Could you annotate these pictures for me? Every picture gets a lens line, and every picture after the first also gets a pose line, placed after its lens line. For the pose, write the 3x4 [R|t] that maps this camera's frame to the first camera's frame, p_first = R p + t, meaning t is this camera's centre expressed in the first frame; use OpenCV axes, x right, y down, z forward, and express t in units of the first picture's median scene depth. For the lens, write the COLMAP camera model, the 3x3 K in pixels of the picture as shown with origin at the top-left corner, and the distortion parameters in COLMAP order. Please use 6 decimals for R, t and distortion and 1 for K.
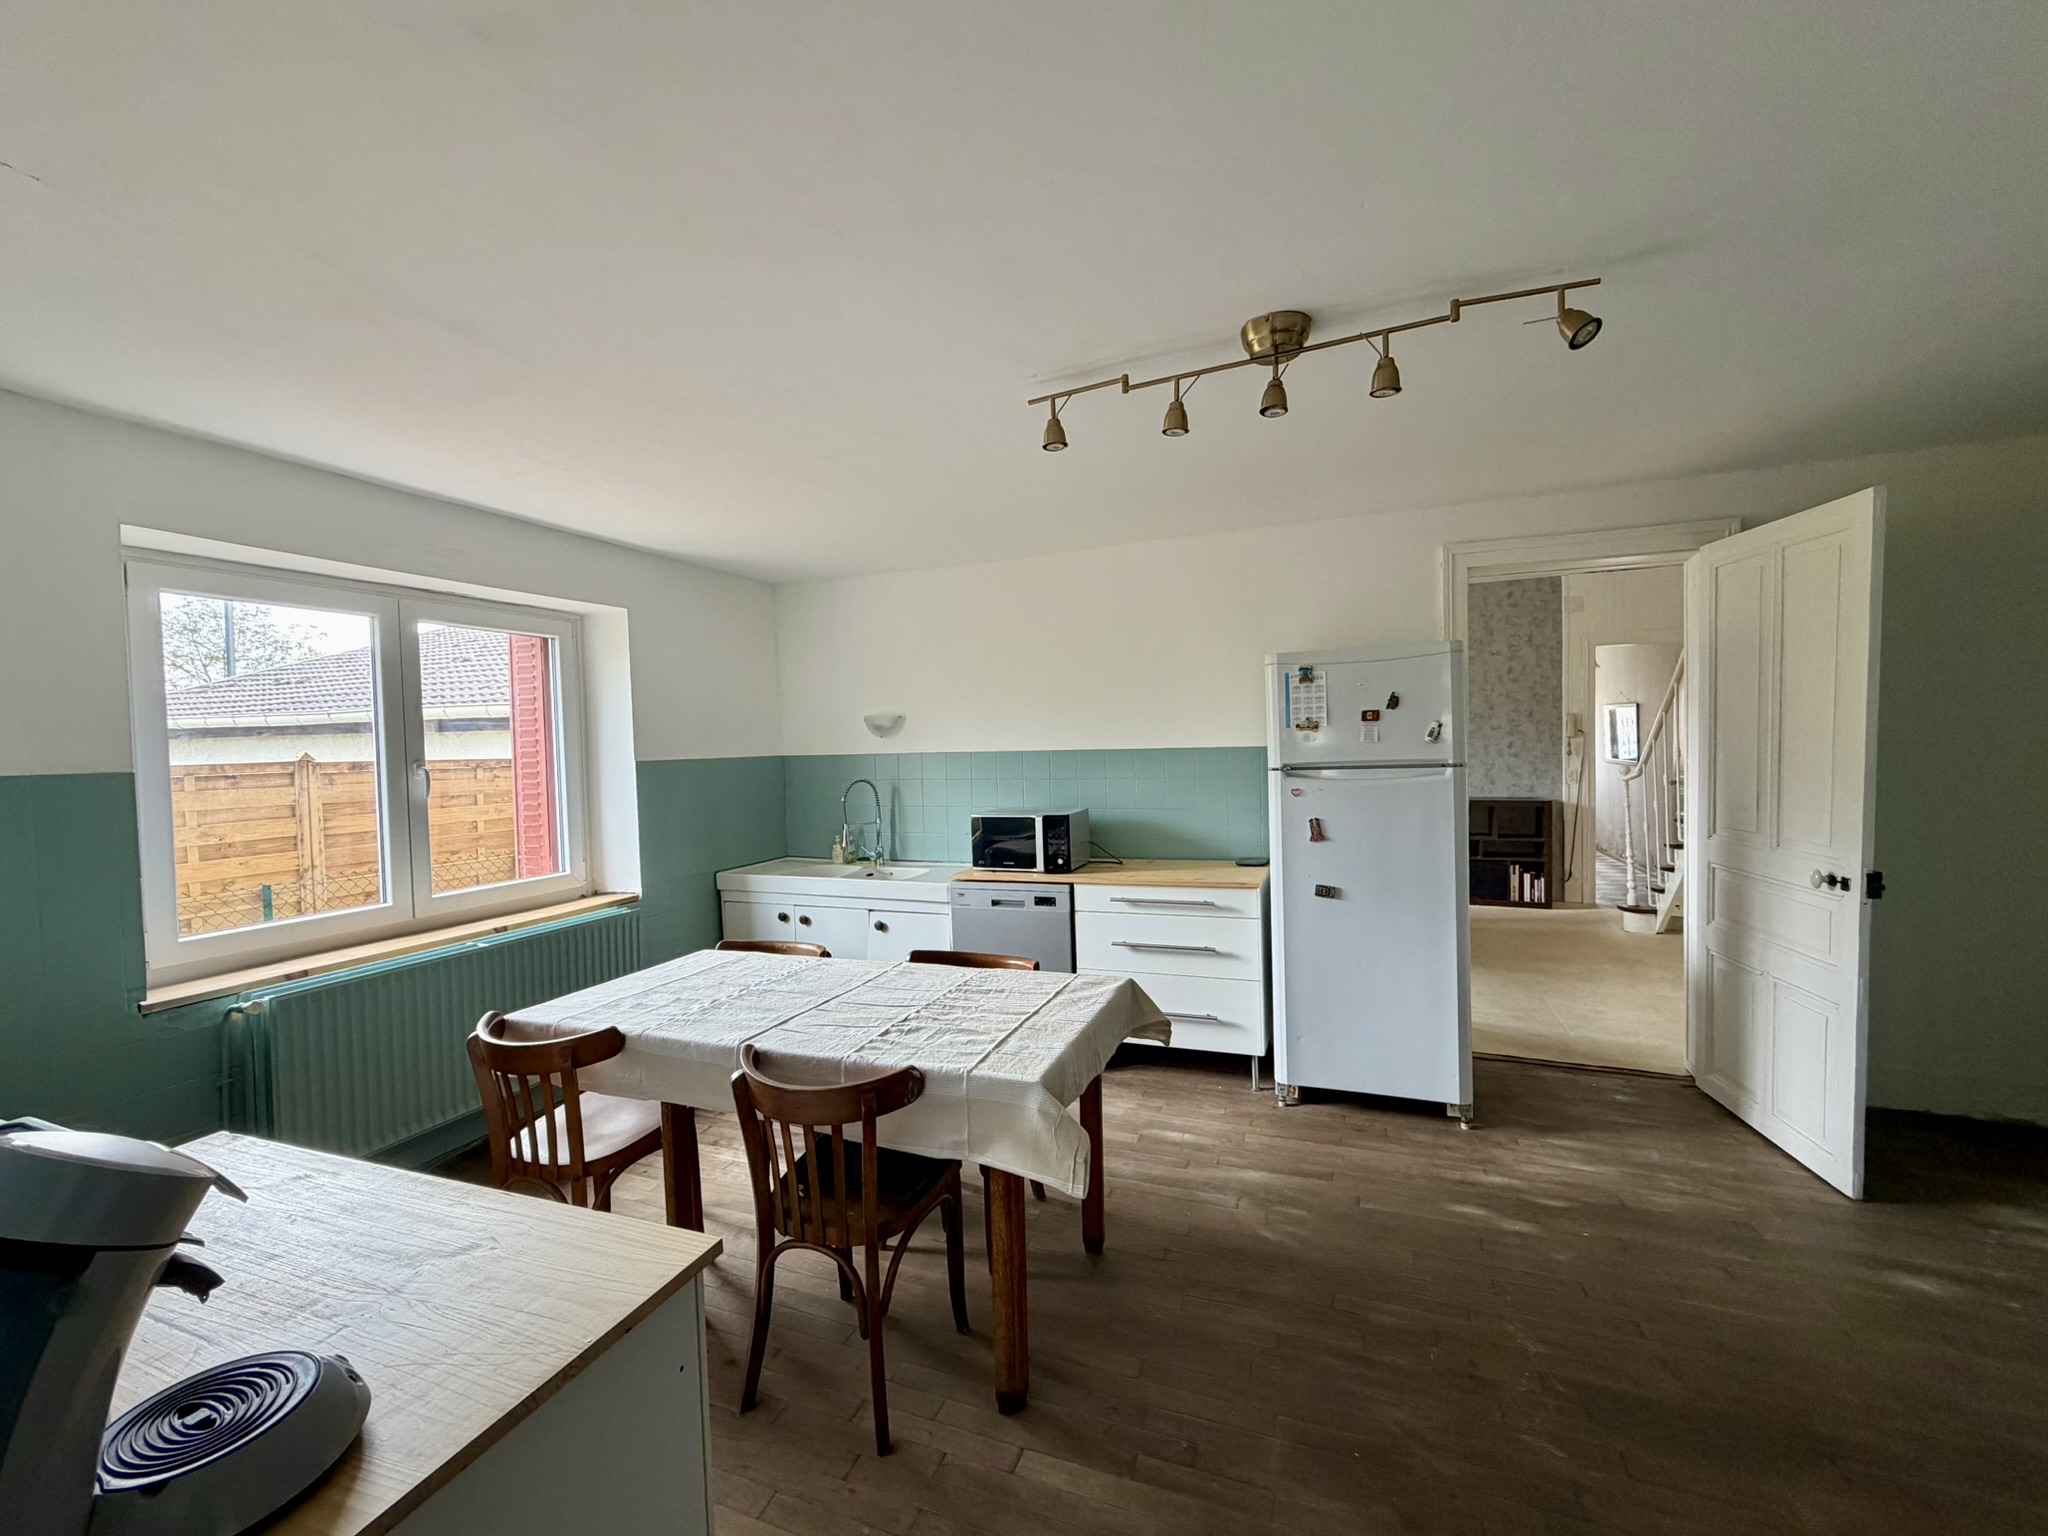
lens RADIAL K [[849.6, 0, 1021.6], [0, 849.6, 775.5], [0, 0, 1]] dist [0.001627, -0.000059]
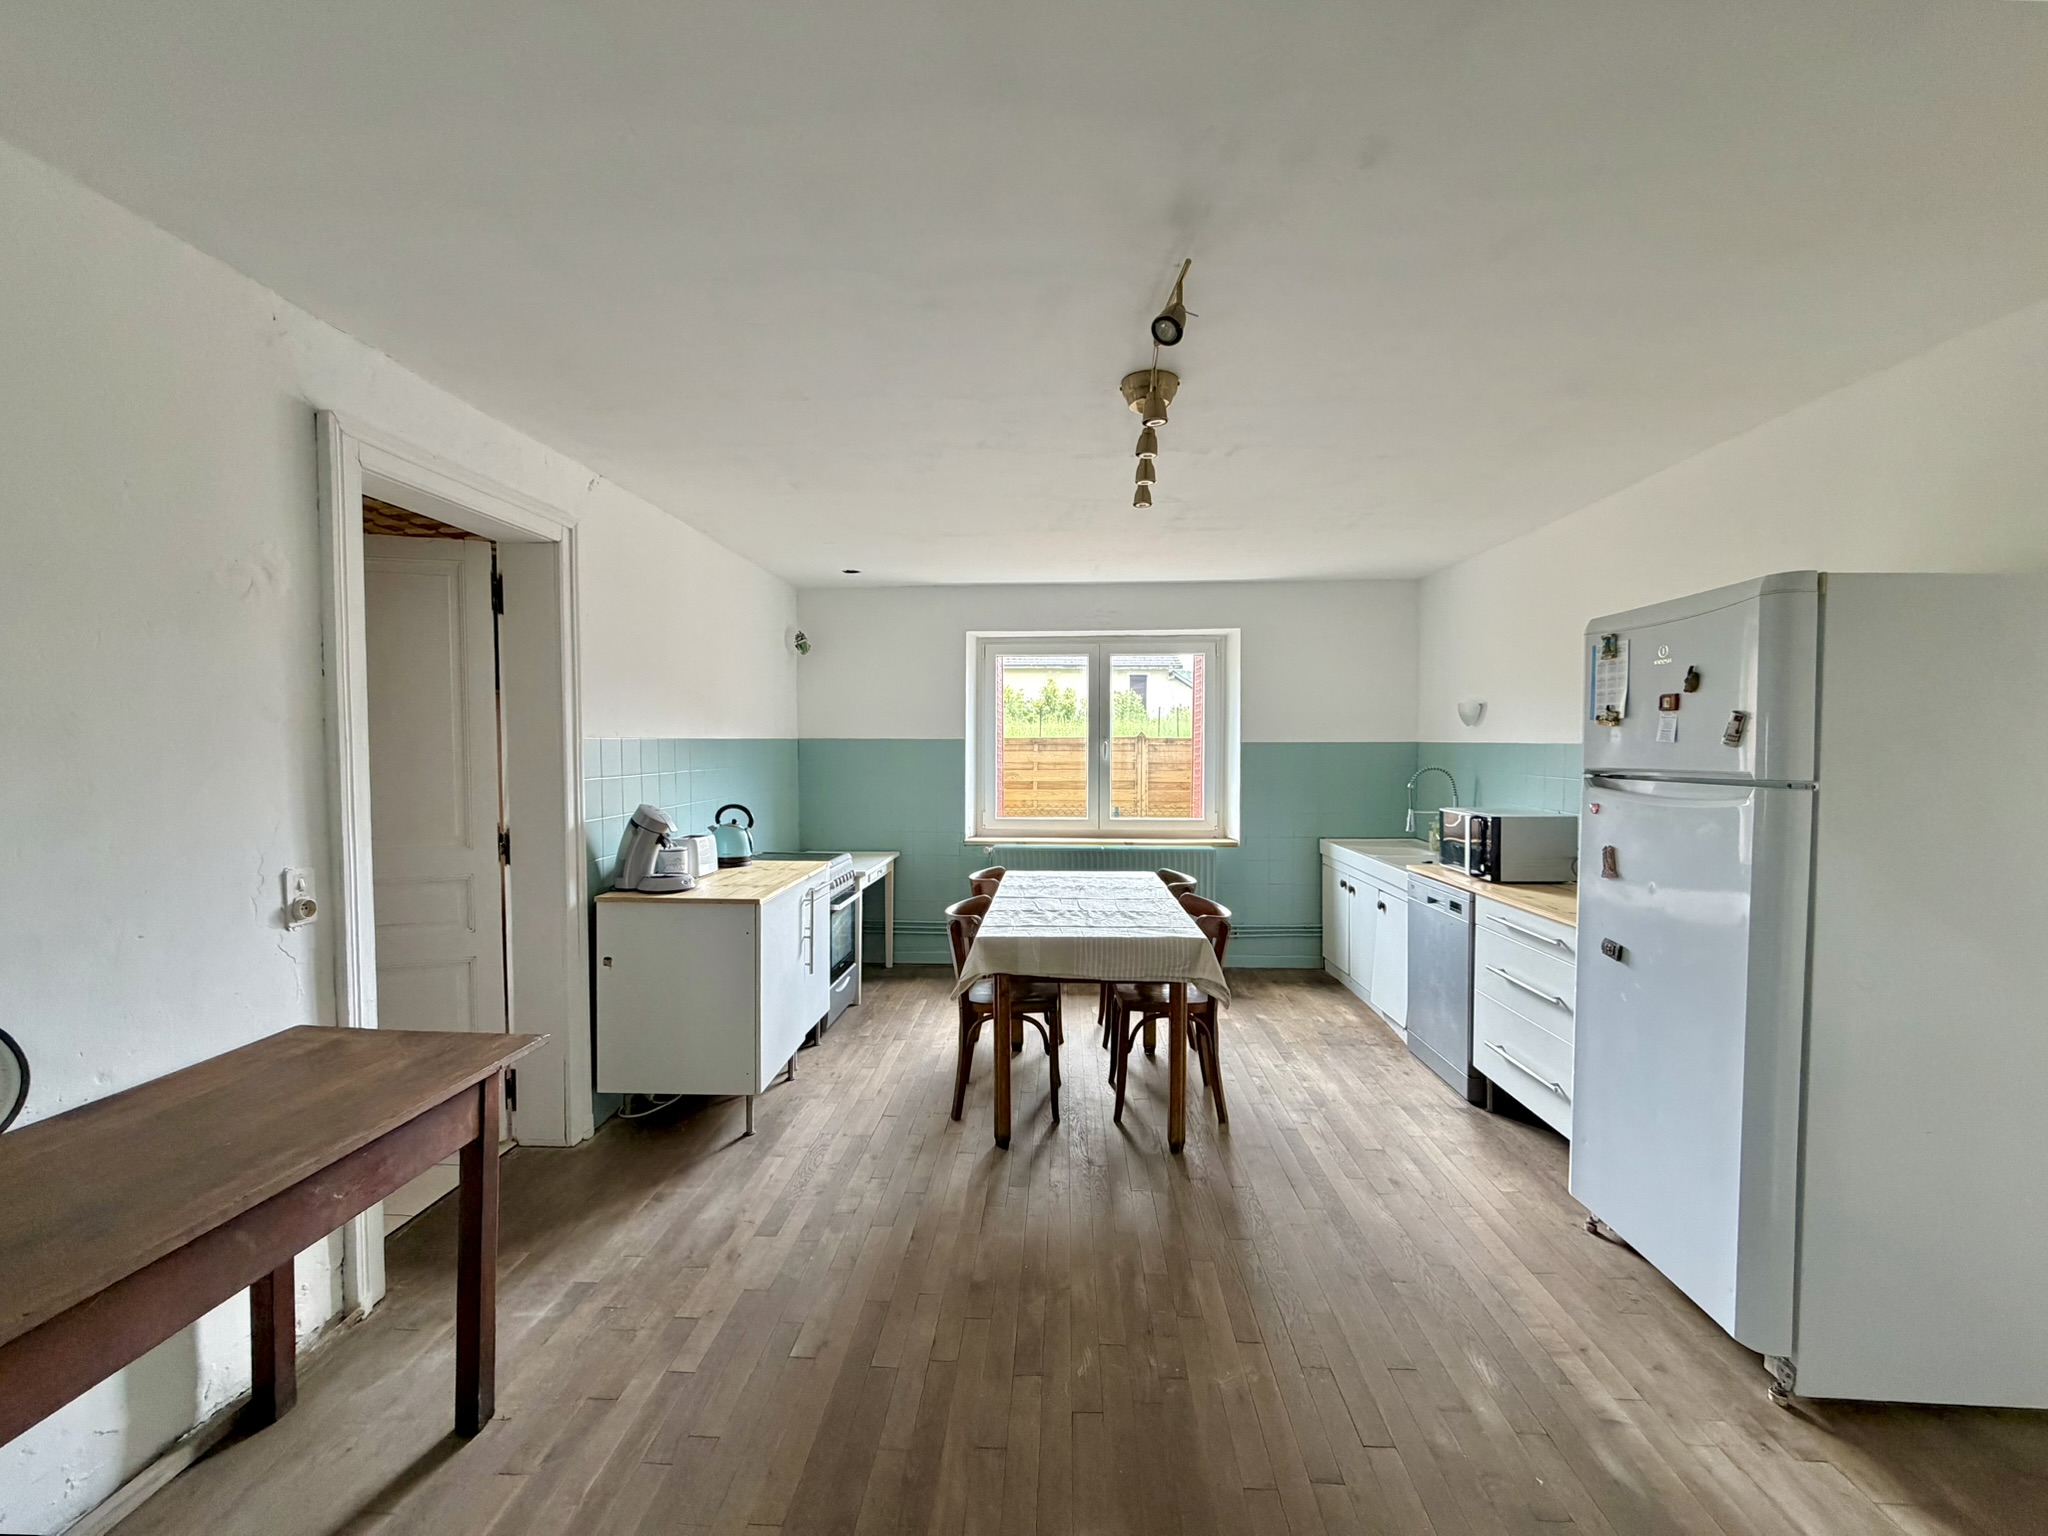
lens RADIAL K [[849.6, 0, 1021.6], [0, 849.6, 775.5], [0, 0, 1]] dist [0.001627, -0.000059]
pose [[0.319864, 0.064237, -0.945283, 0.862604], [-0.045494, 0.997590, 0.052397, -0.024132], [0.946371, 0.026245, 0.322015, 0.293750]]
